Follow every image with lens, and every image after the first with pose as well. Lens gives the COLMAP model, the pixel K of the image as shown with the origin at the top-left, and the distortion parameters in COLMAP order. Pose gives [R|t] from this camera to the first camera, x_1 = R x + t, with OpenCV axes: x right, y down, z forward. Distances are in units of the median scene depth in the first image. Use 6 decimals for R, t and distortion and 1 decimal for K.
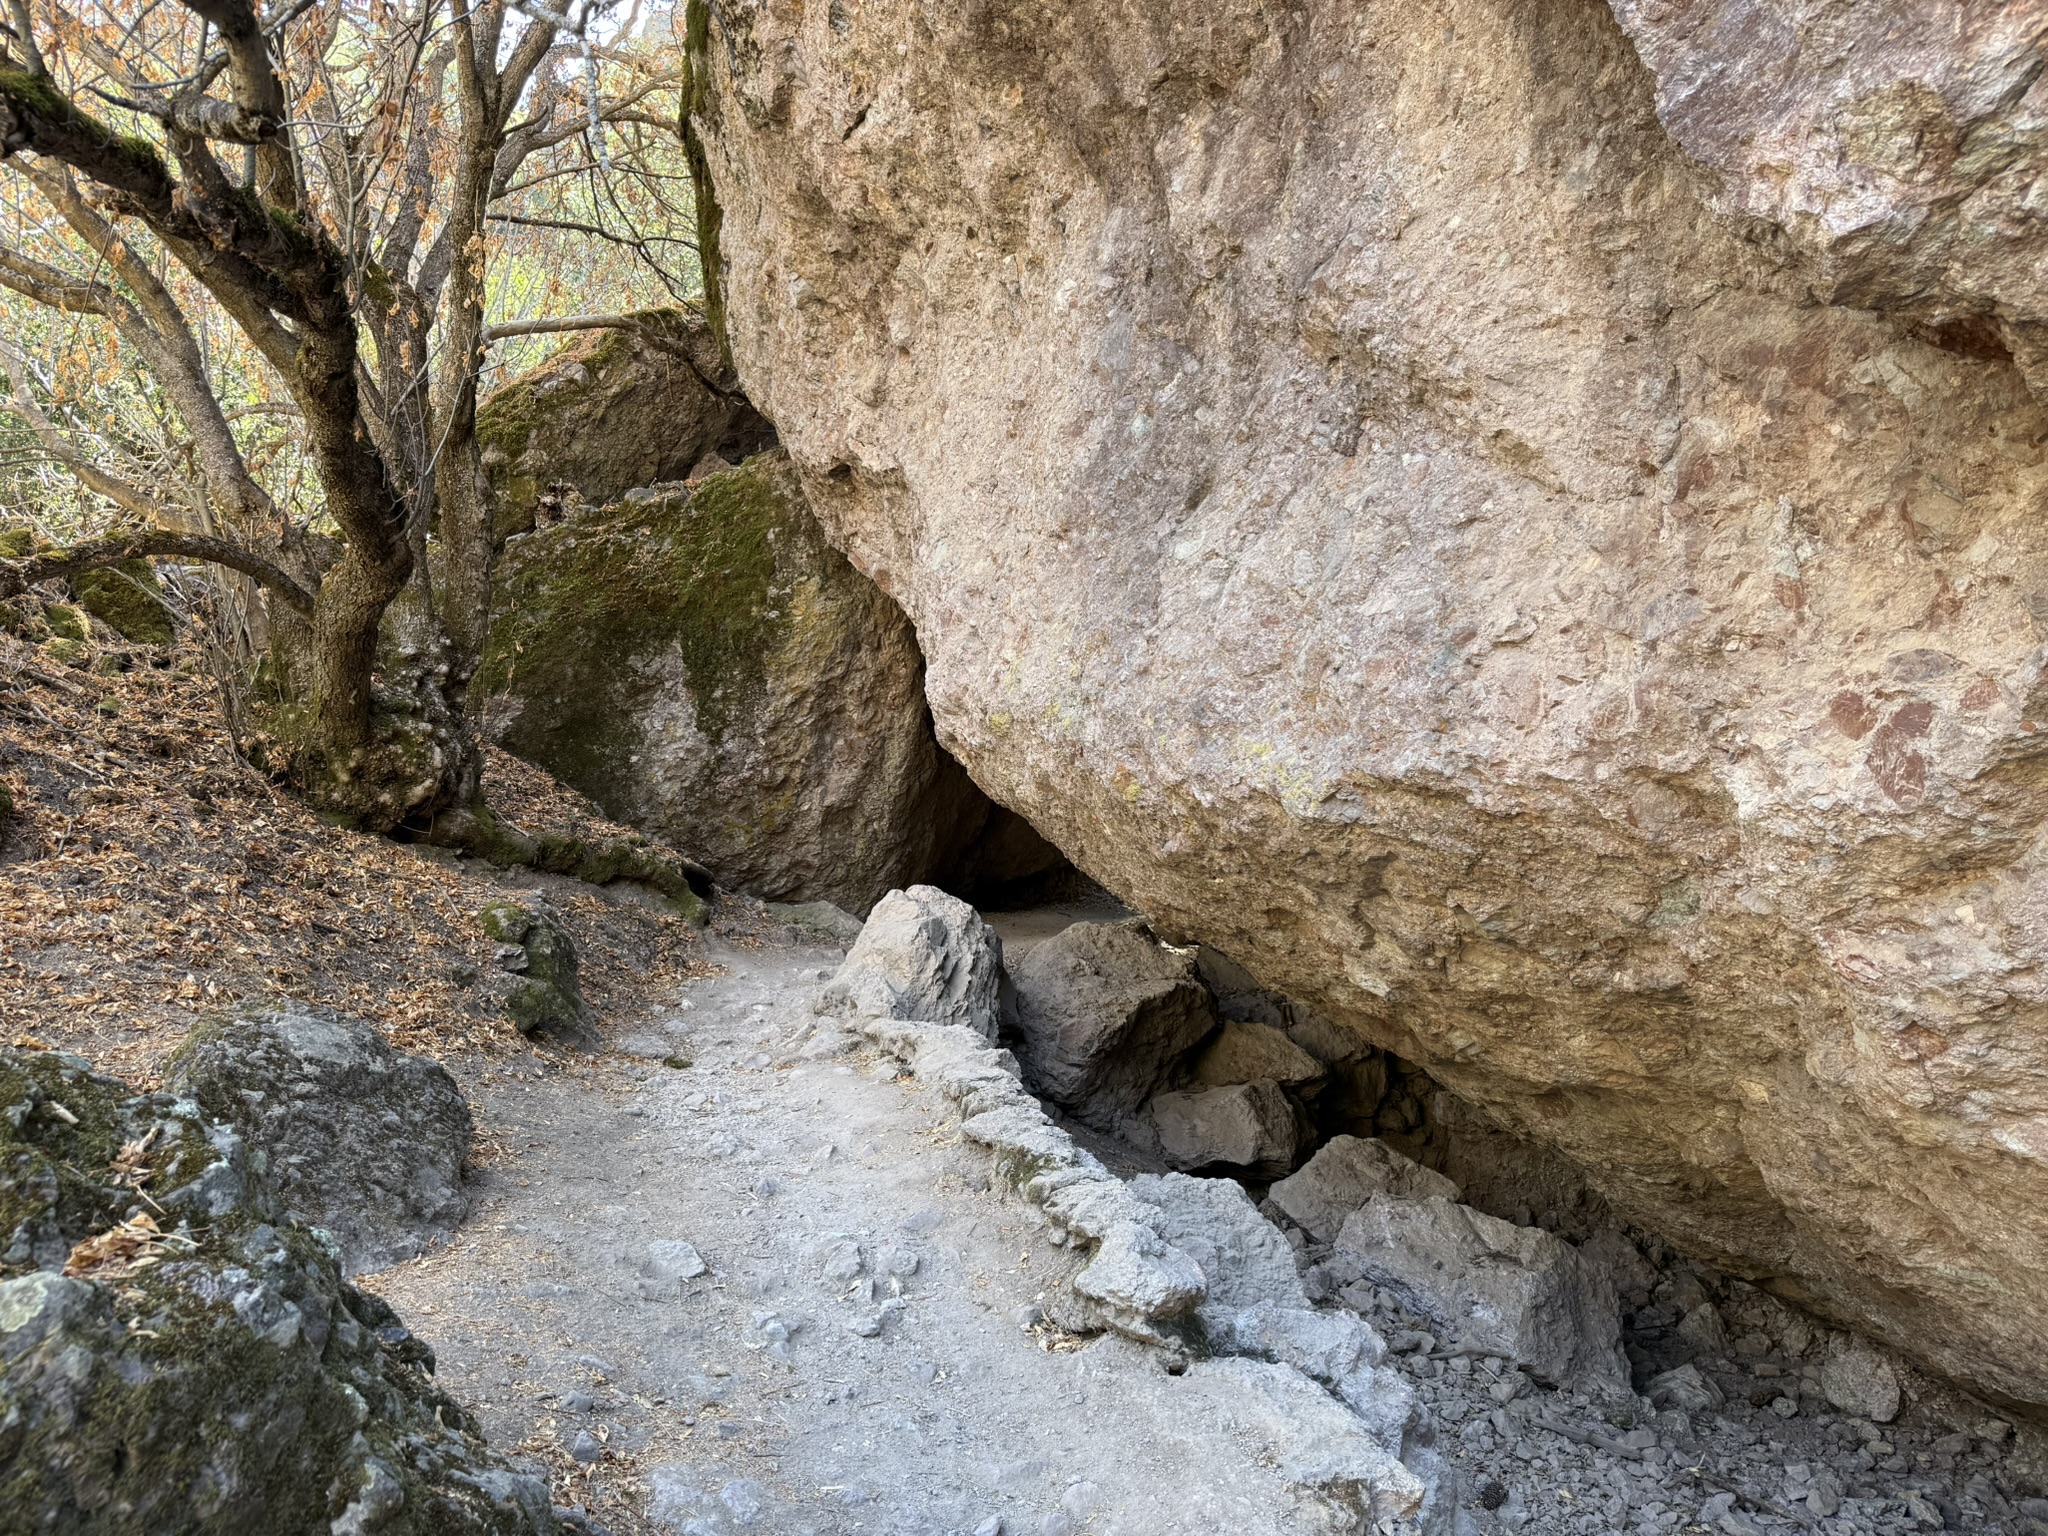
lens RADIAL K [[1426.1, 0, 1027.3], [0, 1426.1, 769.5], [0, 0, 1]] dist [0.002931, -0.000308]
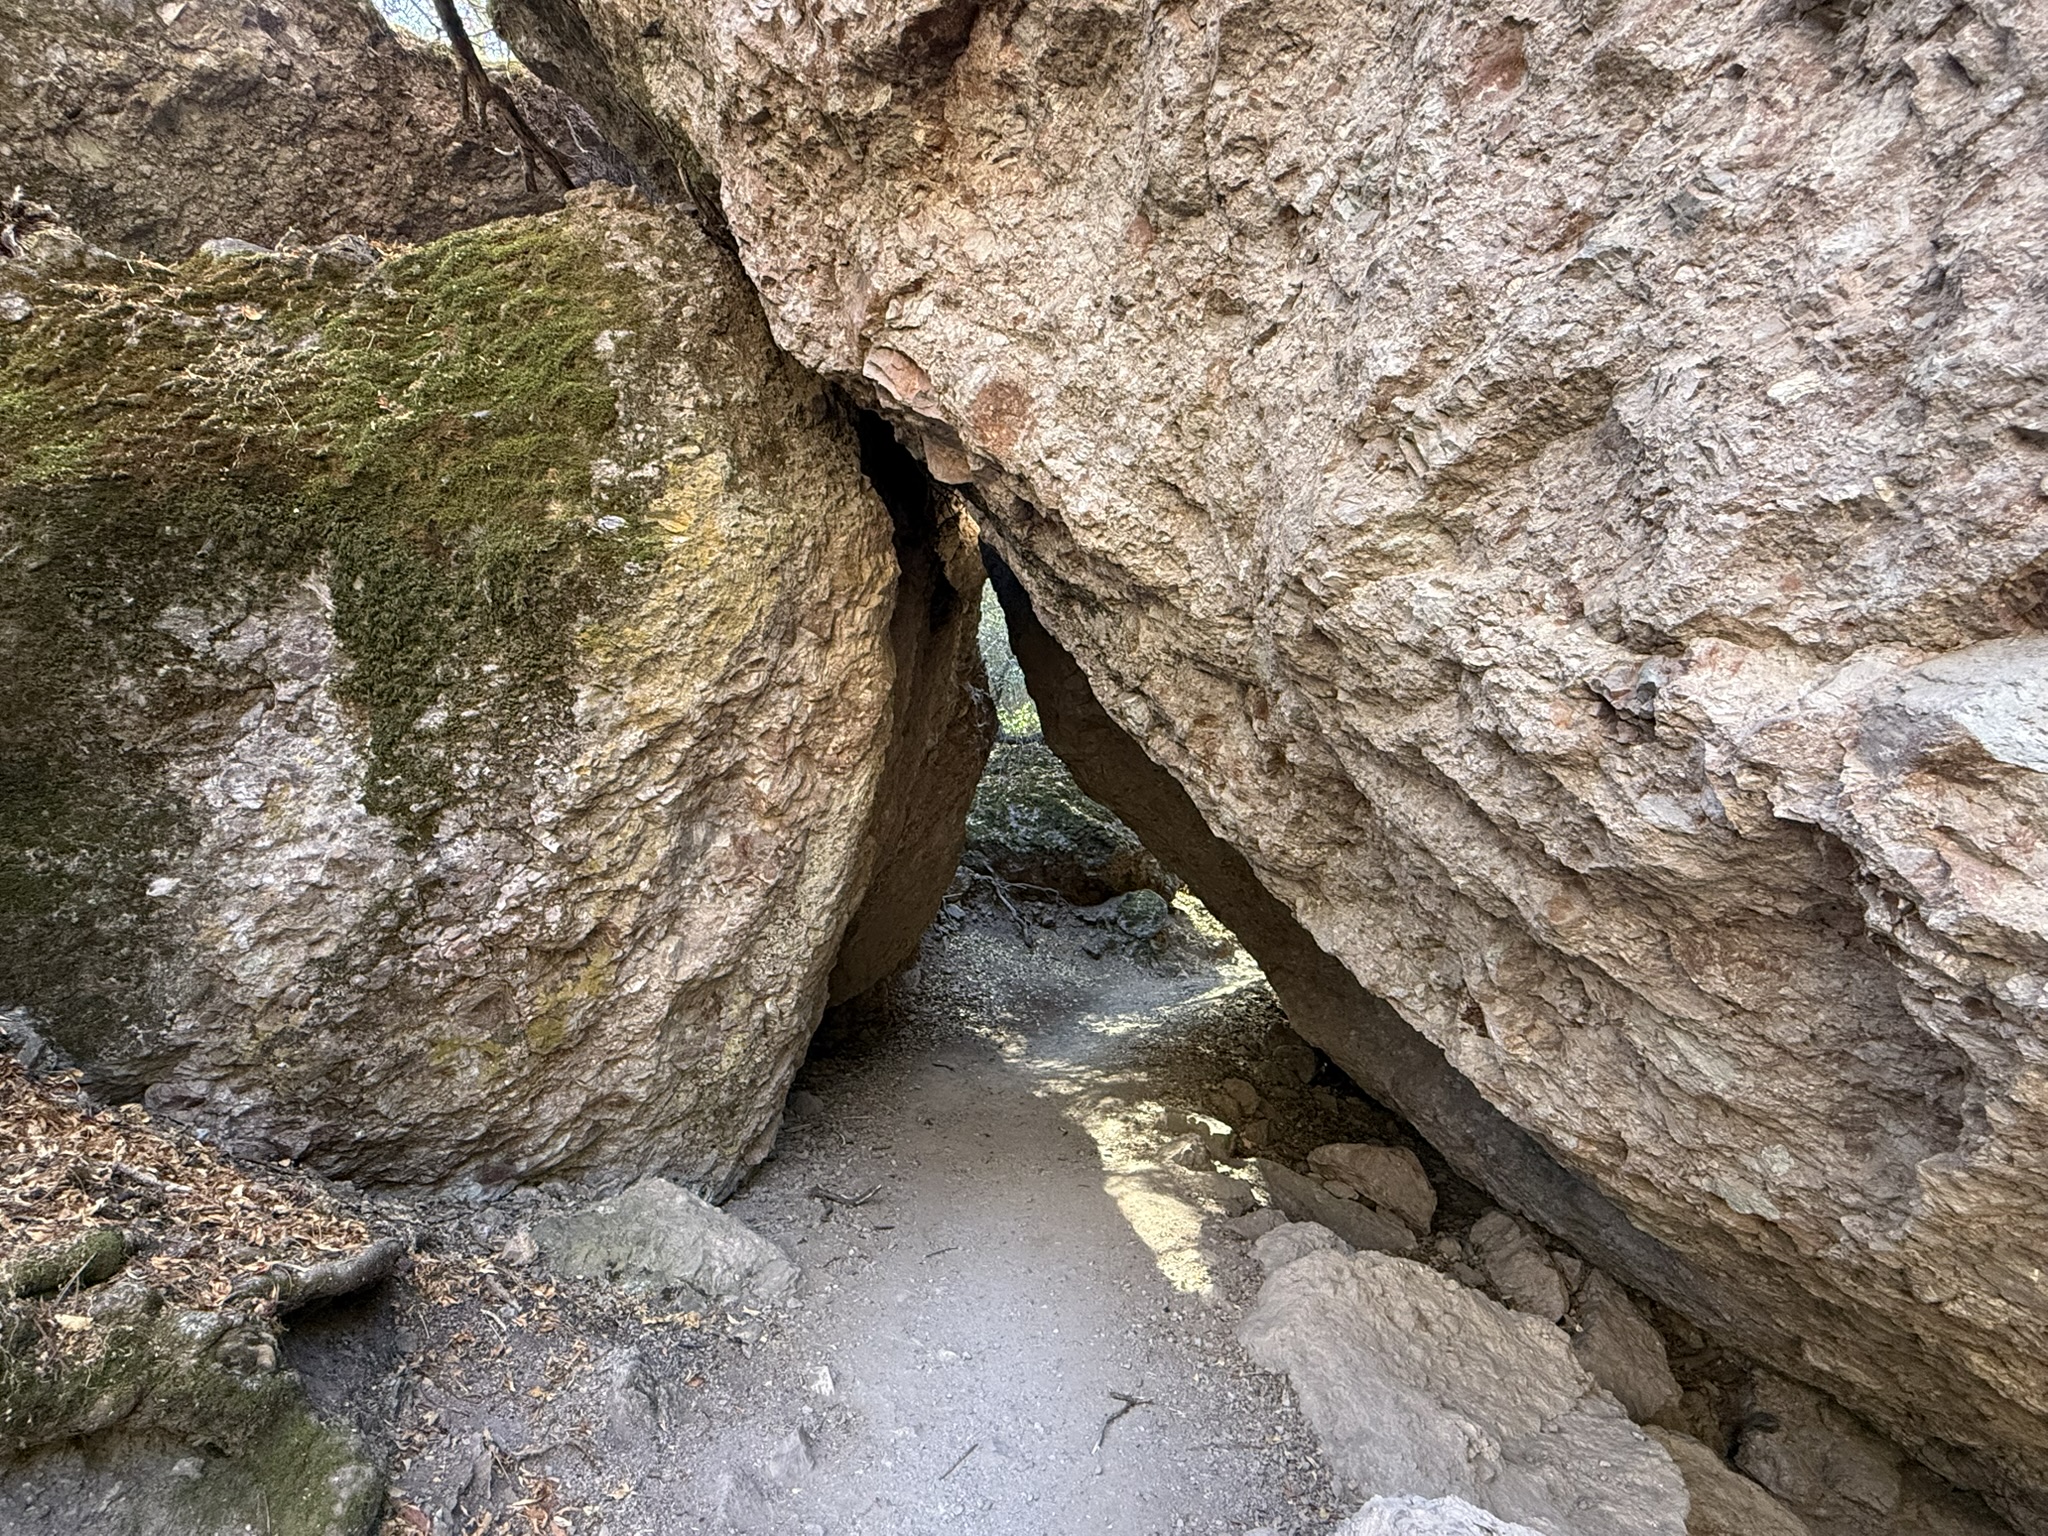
lens RADIAL K [[984.6, 0, 1017.4], [0, 984.6, 755.7], [0, 0, 1]] dist [-0.013394, 0.001108]
pose [[0.932407, 0.038928, 0.359309, -0.161898], [-0.013483, 0.997237, -0.073051, -0.025566], [-0.361160, 0.063269, 0.930355, 0.685165]]
